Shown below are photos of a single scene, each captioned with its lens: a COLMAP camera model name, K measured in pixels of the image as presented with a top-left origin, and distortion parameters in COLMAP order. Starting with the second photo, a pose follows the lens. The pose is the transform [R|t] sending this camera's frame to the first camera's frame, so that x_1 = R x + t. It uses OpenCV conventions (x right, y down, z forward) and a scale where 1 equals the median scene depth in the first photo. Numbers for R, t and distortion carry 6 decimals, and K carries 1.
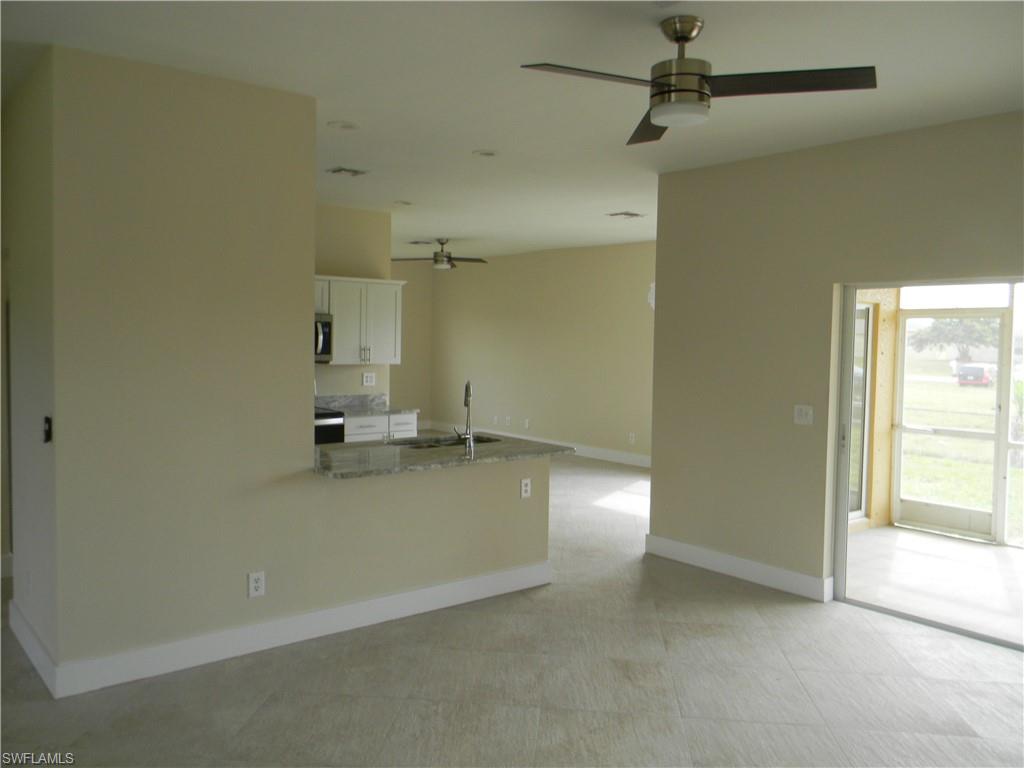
lens RADIAL K [[831.1, 0, 504.4], [0, 831.1, 371.0], [0, 0, 1]] dist [0.028357, -0.021602]
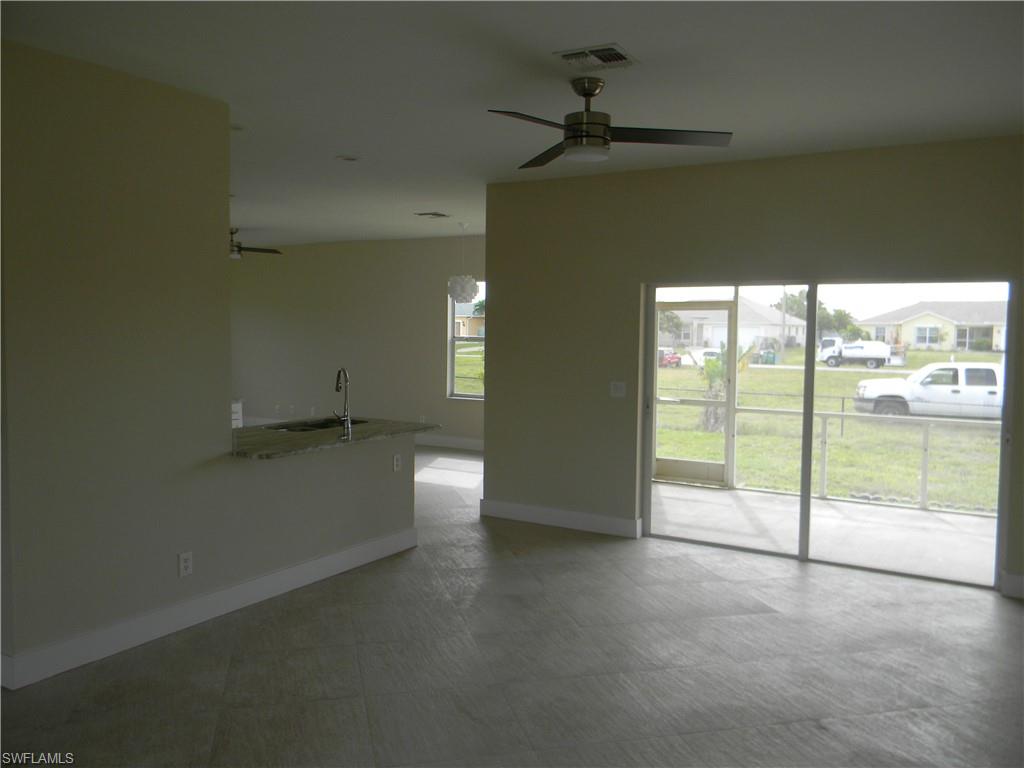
lens RADIAL K [[831.1, 0, 504.4], [0, 831.1, 371.0], [0, 0, 1]] dist [0.028357, -0.021602]
pose [[0.941701, -0.023220, 0.335650, -0.210608], [0.018366, 0.999676, 0.017628, 0.000510], [-0.335950, -0.010436, 0.941822, -0.100817]]
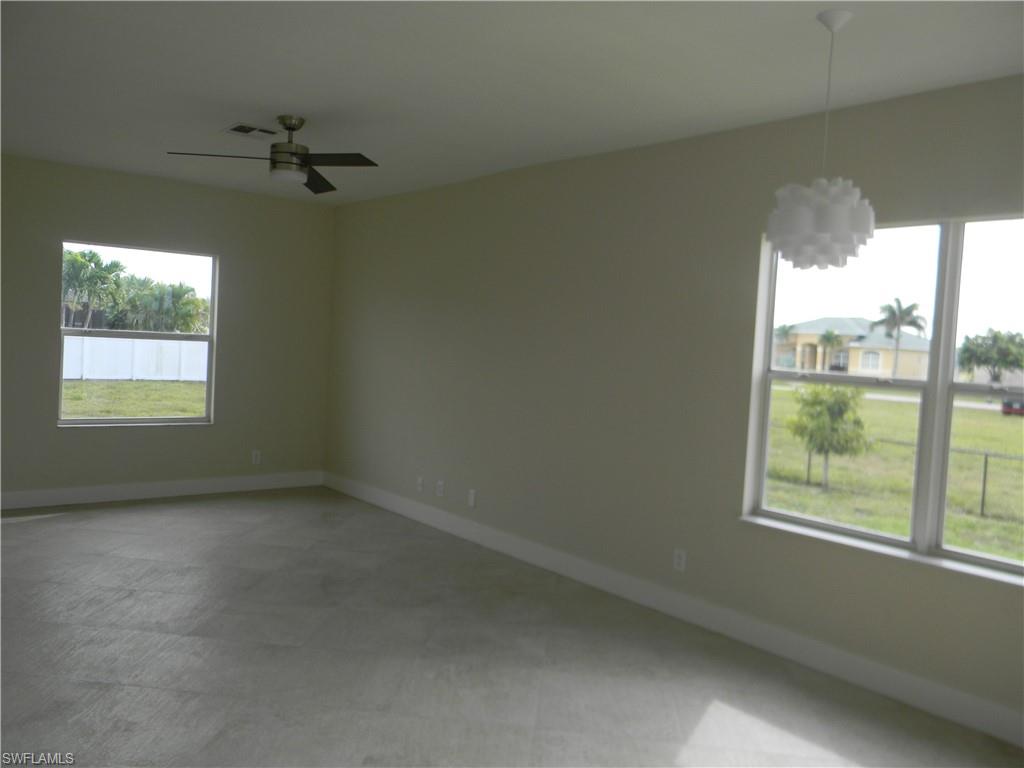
lens RADIAL K [[831.1, 0, 504.4], [0, 831.1, 371.0], [0, 0, 1]] dist [0.028357, -0.021602]
pose [[0.999270, 0.038197, -0.000965, 0.102682], [-0.038202, 0.999257, -0.005038, -0.036025], [0.000772, 0.005072, 0.999987, 1.052656]]
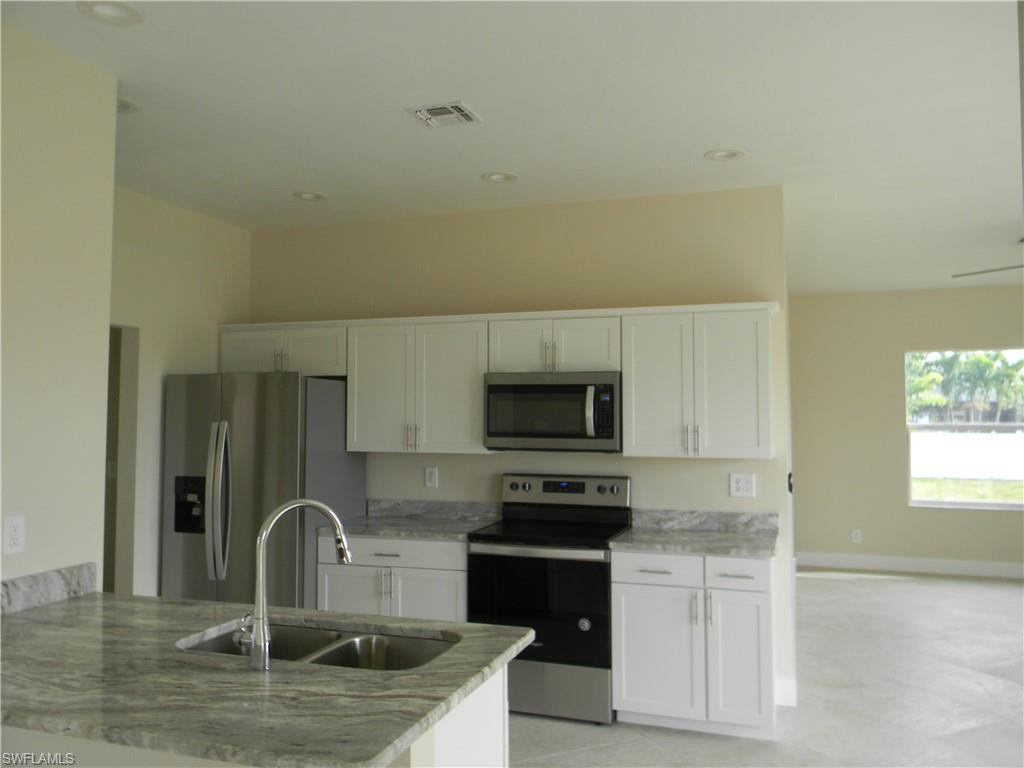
lens RADIAL K [[831.1, 0, 504.4], [0, 831.1, 371.0], [0, 0, 1]] dist [0.028357, -0.021602]
pose [[0.527457, -0.059577, -0.847490, 0.356113], [-0.030229, 0.995590, -0.088802, -0.018128], [0.849043, 0.072458, 0.523331, 0.869981]]
